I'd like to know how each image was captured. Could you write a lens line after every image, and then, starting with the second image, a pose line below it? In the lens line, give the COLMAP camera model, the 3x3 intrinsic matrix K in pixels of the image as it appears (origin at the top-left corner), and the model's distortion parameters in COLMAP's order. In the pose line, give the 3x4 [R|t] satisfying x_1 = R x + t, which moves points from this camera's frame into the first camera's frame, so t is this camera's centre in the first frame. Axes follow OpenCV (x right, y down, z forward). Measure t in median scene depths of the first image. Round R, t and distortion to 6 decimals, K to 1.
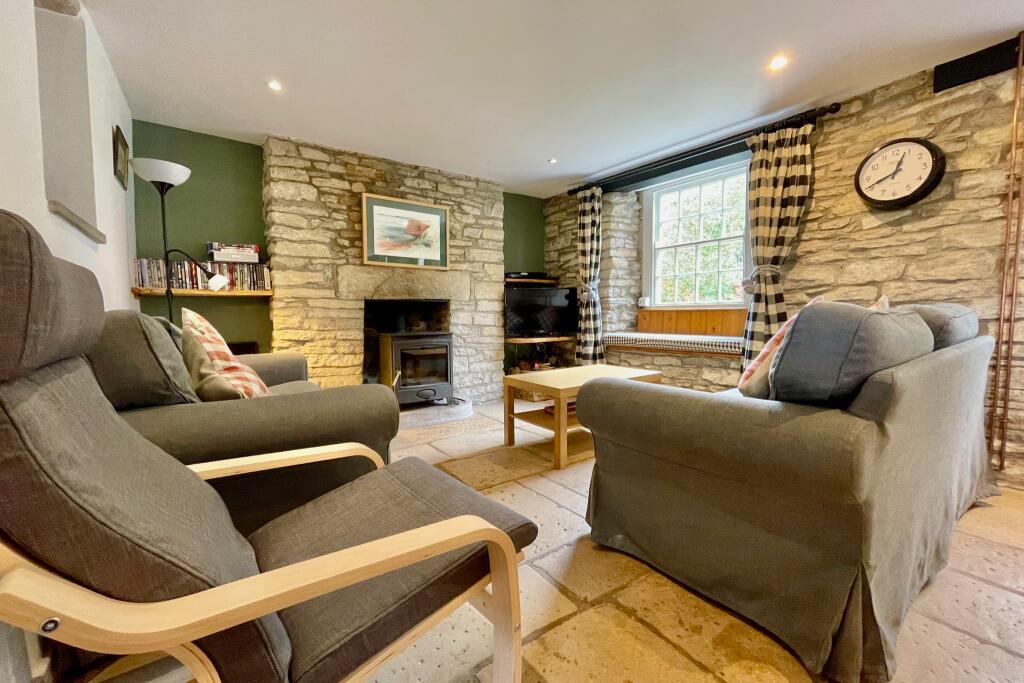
lens RADIAL K [[425.3, 0, 512.0], [0, 425.3, 341.5], [0, 0, 1]] dist [0.010231, 0.000119]
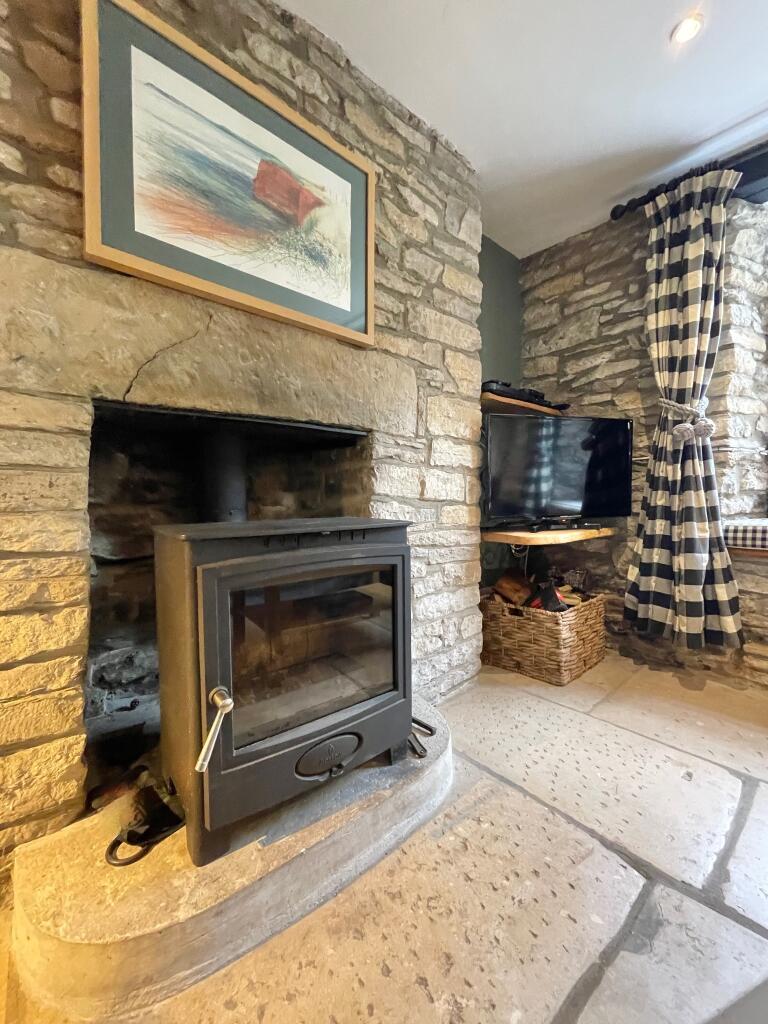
lens RADIAL K [[406.8, 0, 384.0], [0, 406.8, 512.0], [0, 0, 1]] dist [-0.003603, 0.000113]
pose [[0.994403, -0.000772, 0.105649, -0.167526], [0.003715, 0.999610, -0.027668, -0.017798], [-0.105586, 0.027905, 0.994019, 0.635973]]
